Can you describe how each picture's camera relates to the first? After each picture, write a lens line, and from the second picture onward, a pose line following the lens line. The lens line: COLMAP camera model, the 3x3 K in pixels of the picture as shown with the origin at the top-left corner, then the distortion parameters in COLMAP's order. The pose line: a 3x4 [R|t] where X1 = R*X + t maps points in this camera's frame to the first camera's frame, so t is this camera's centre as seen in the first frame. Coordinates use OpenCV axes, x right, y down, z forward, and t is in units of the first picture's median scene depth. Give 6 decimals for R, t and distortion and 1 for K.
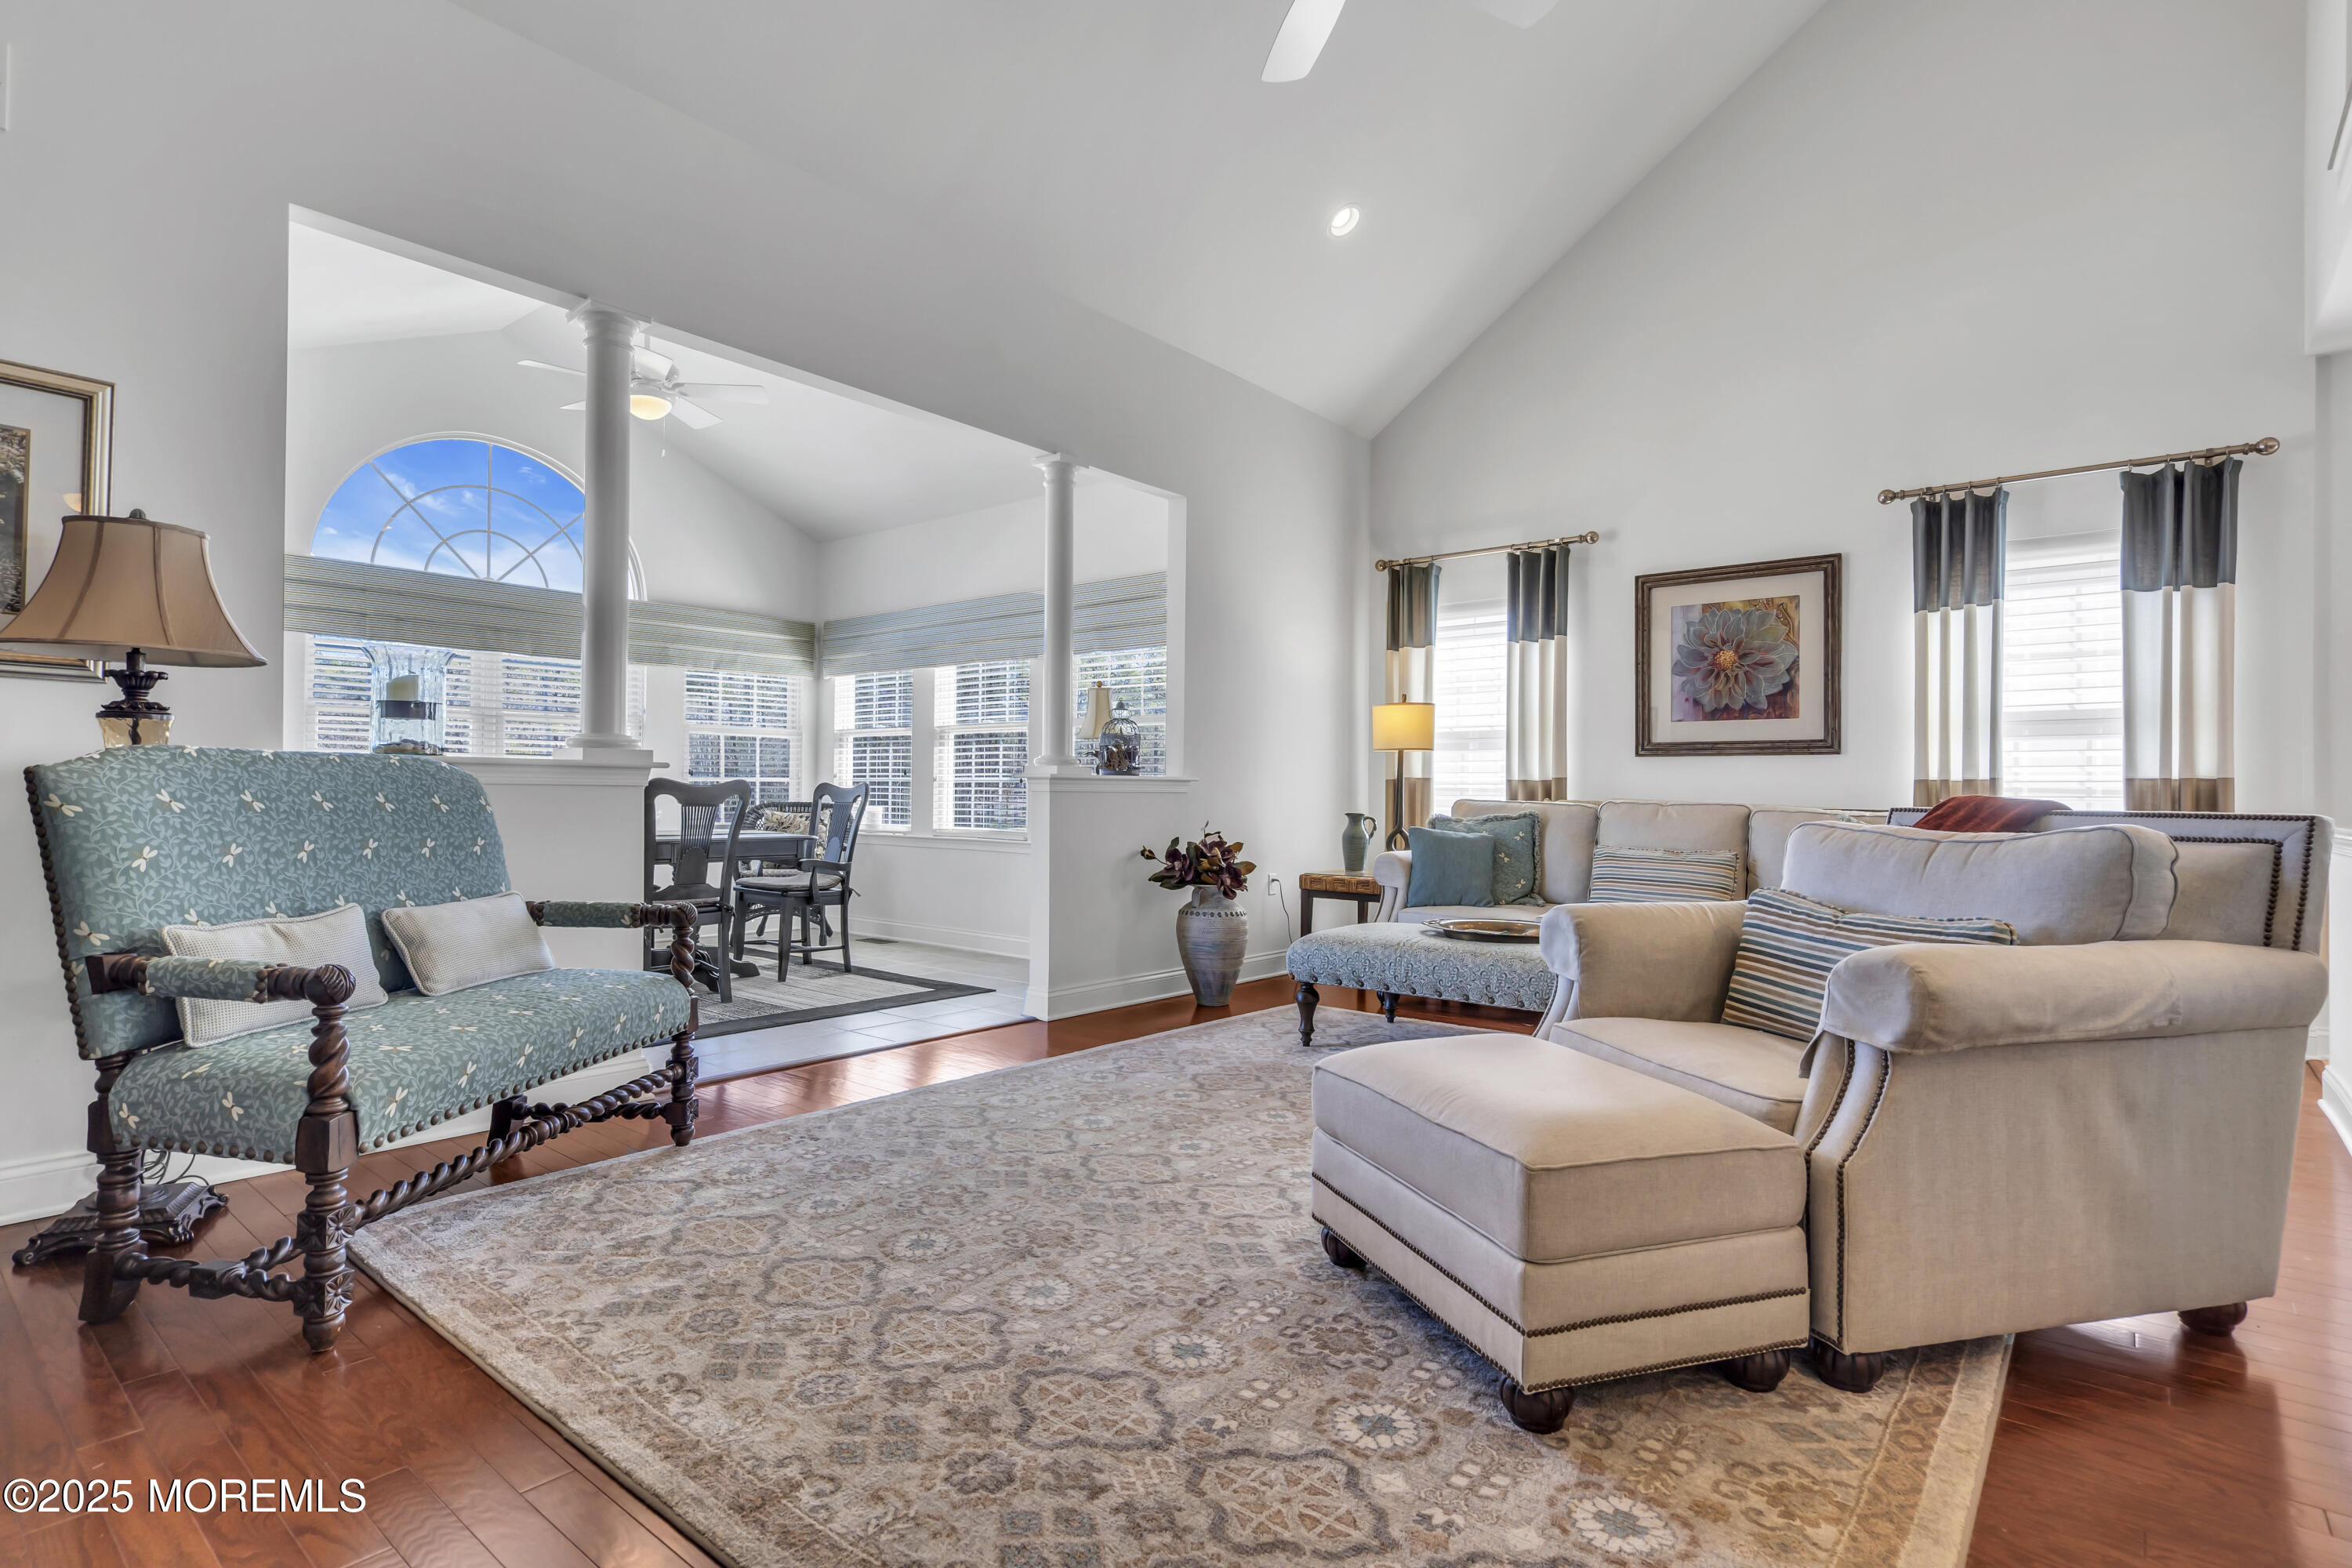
lens RADIAL K [[1166.2, 0, 1176.0], [0, 1166.2, 784.0], [0, 0, 1]] dist [-0.000326, 0.000017]
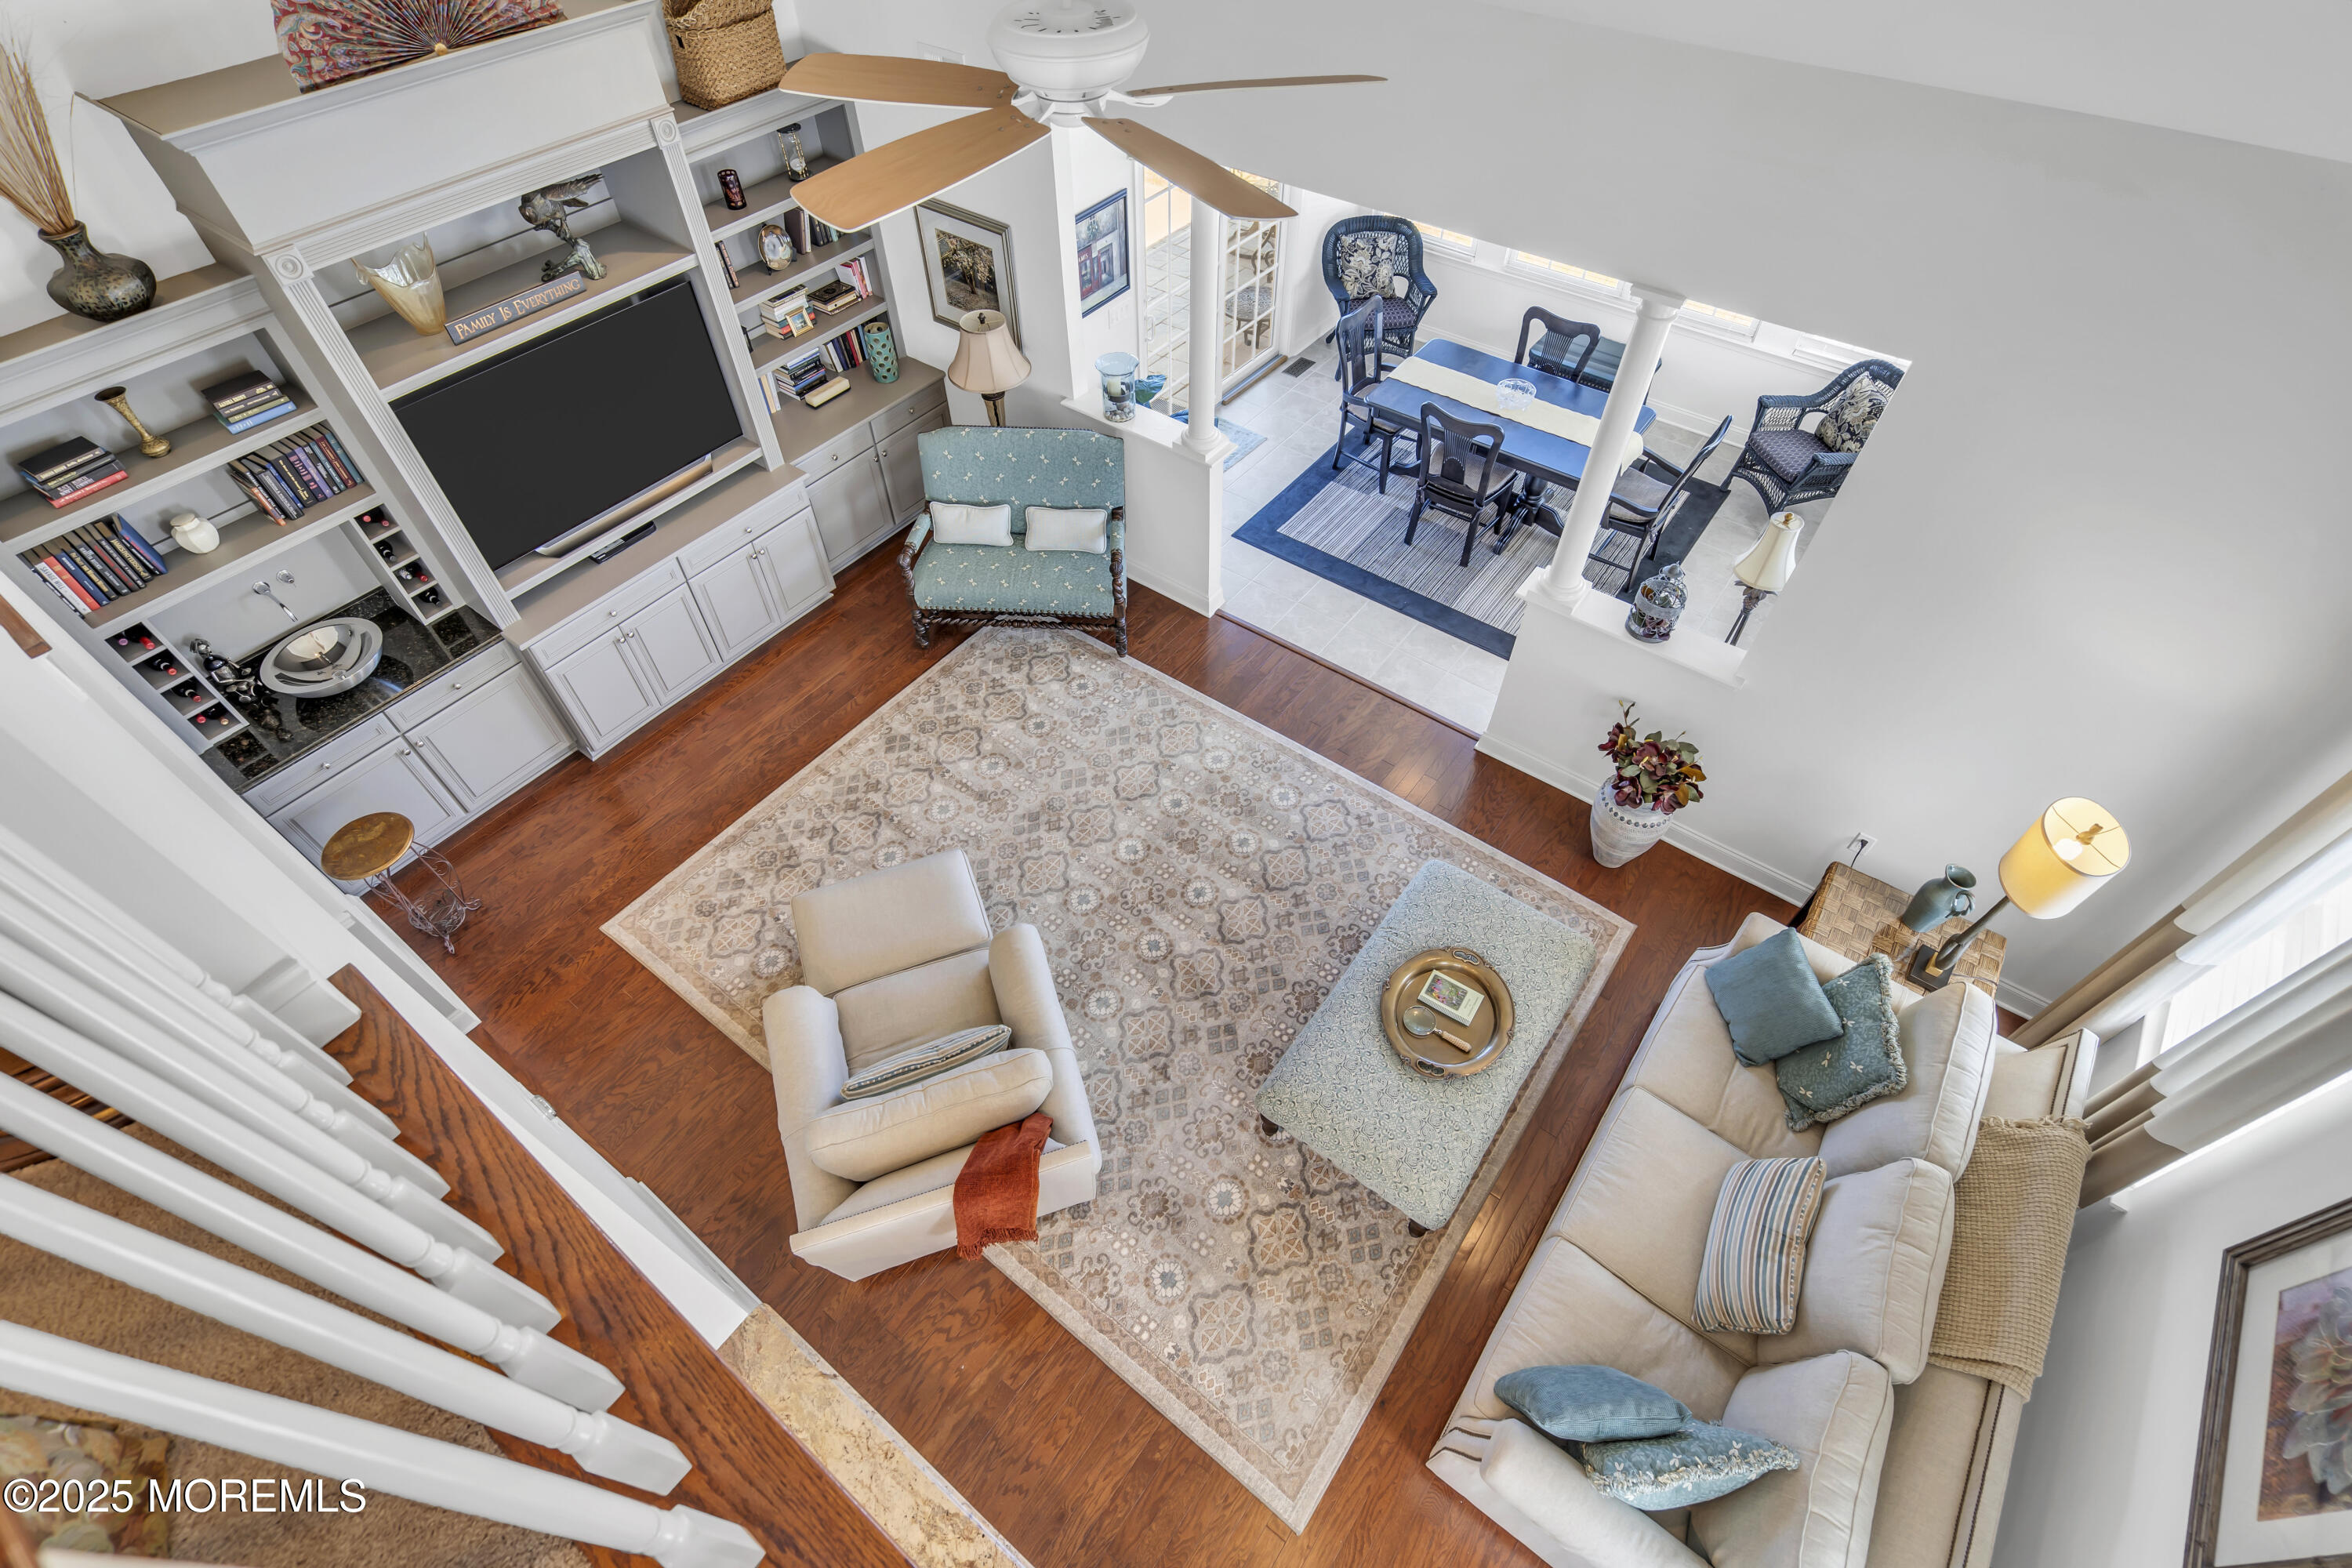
lens RADIAL K [[1059.2, 0, 1182.1], [0, 1059.2, 780.1], [0, 0, 1]] dist [-0.001629, 0.000093]
pose [[0.052418, 0.758392, -0.649687, 1.241021], [0.008619, 0.650214, 0.759702, -1.237838], [0.998588, -0.045421, 0.027546, 1.296051]]
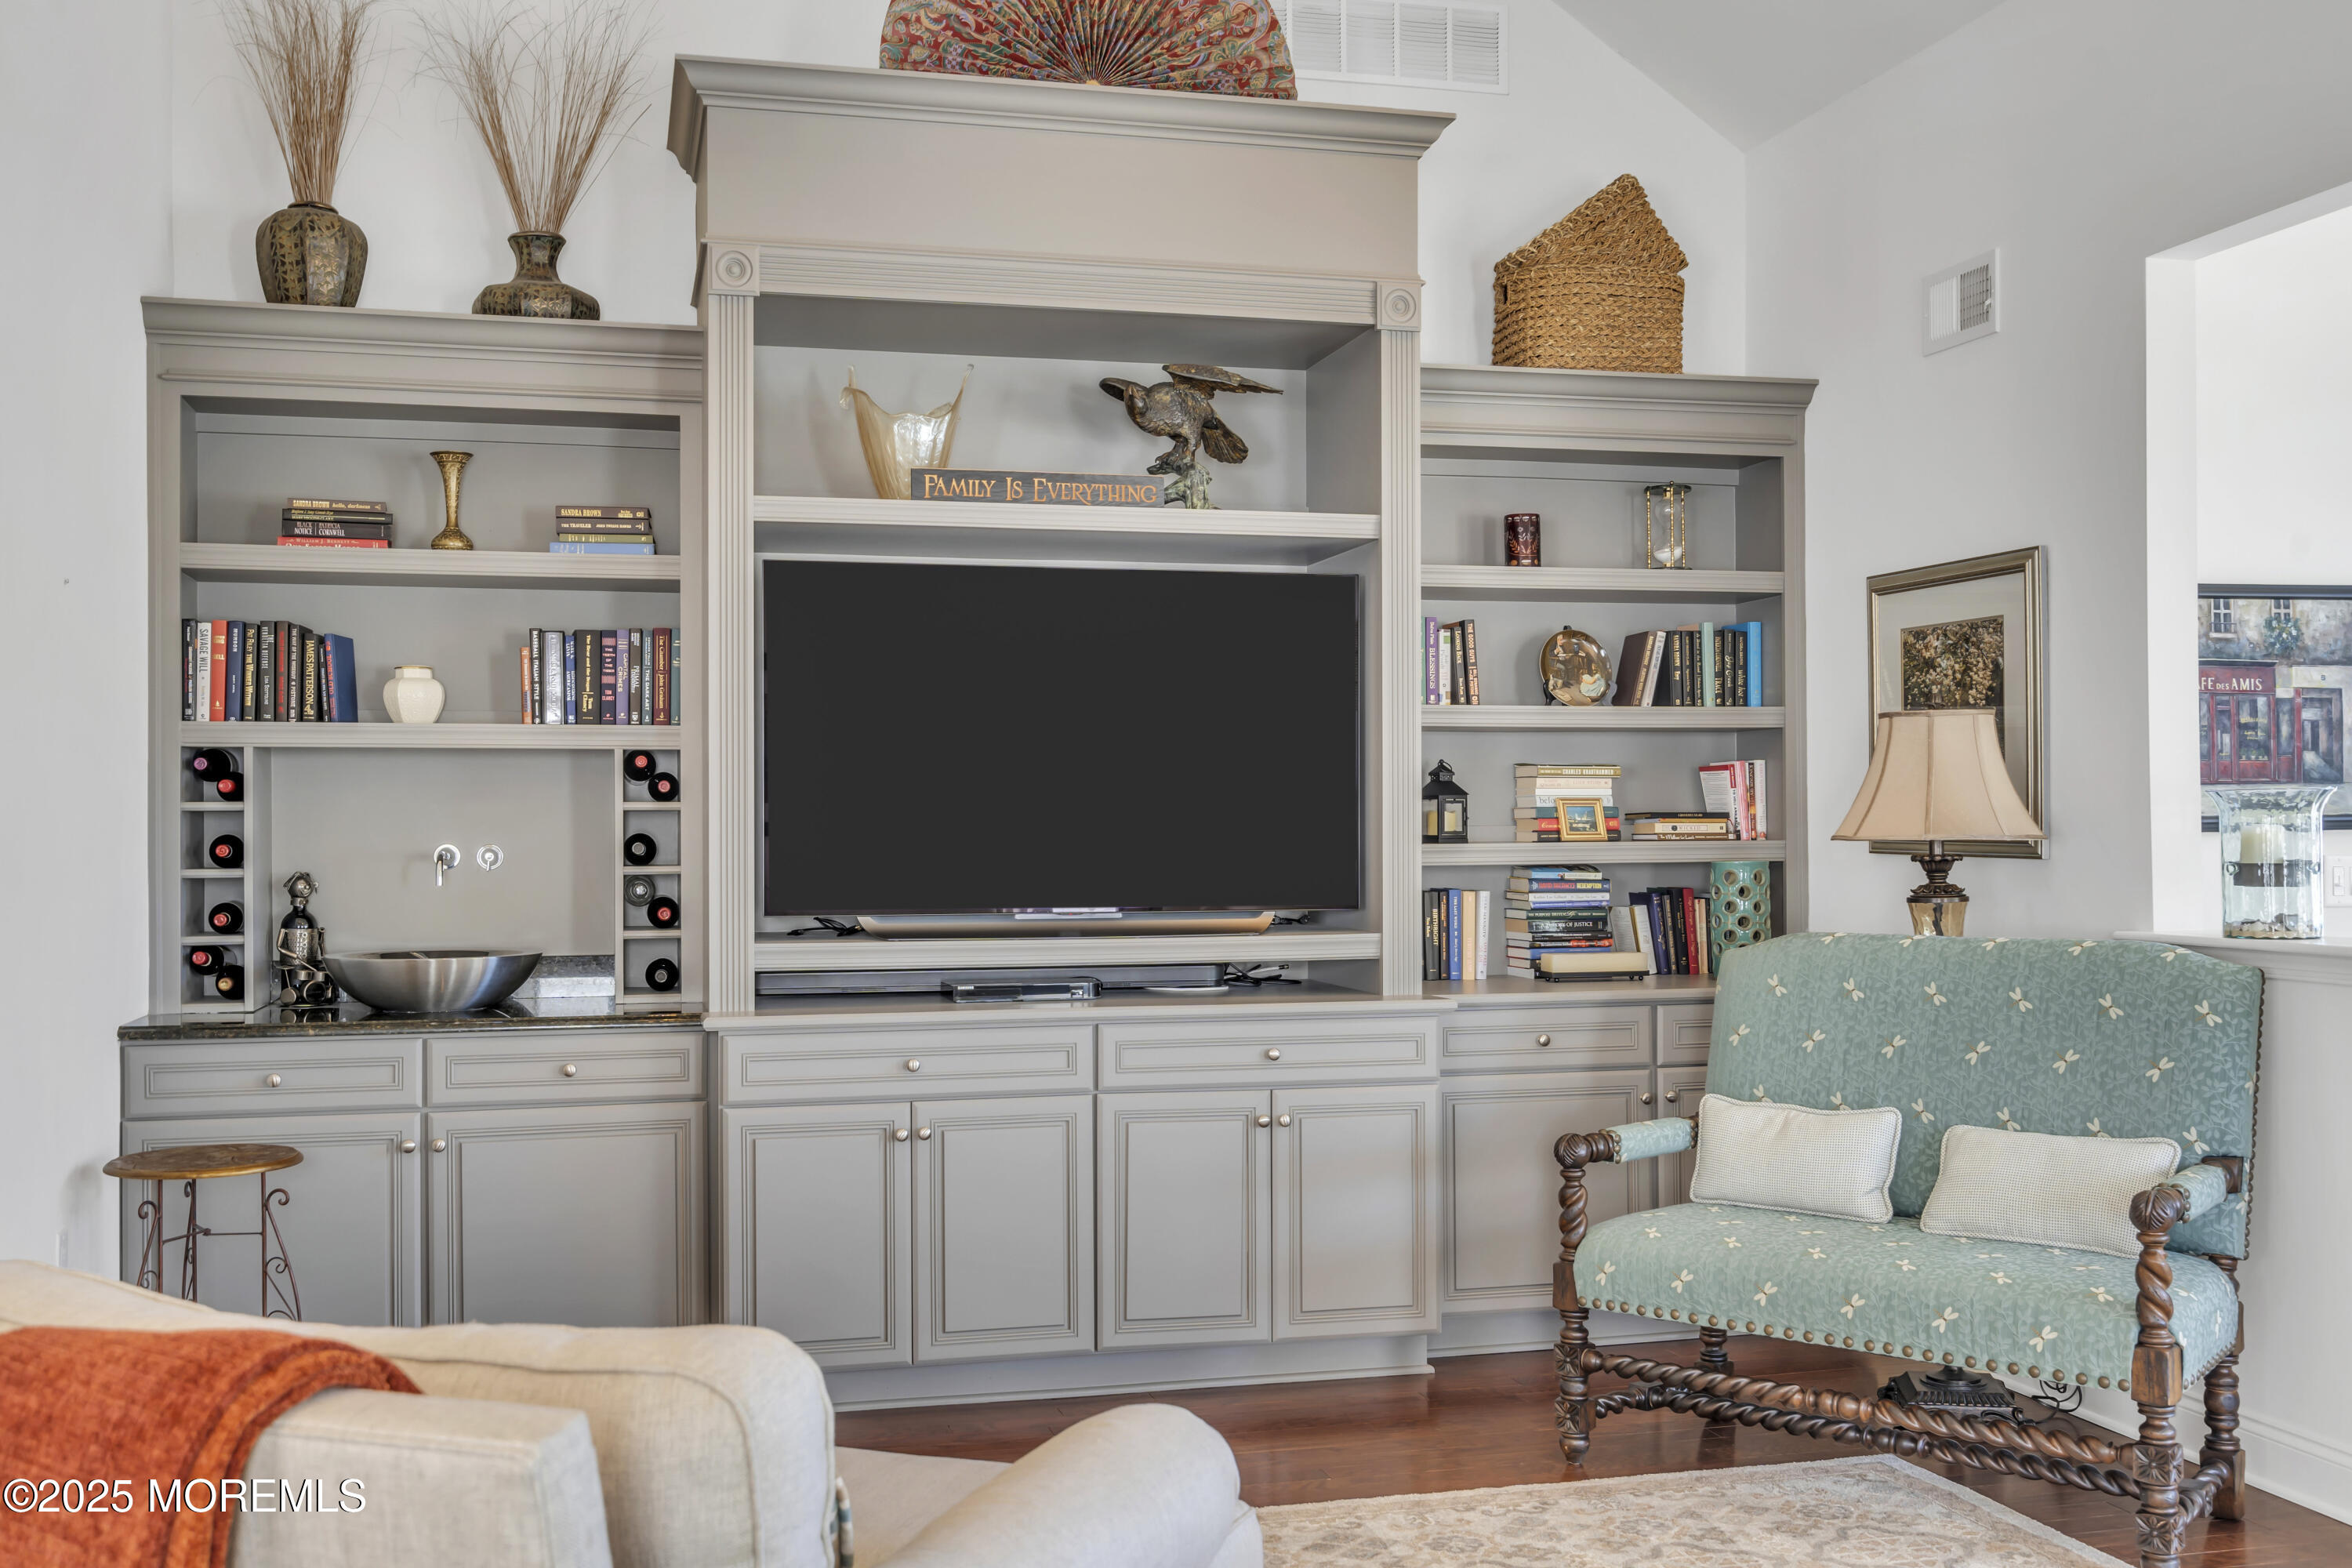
lens RADIAL K [[2286.1, 0, 1176.0], [0, 2286.1, 784.0], [0, 0, 1]] dist [0.010727, 0.011866]
pose [[-0.584405, -0.019917, -0.811218, 1.088386], [0.007965, 0.999510, -0.030278, -0.101933], [0.811423, -0.024156, -0.583960, 1.608549]]
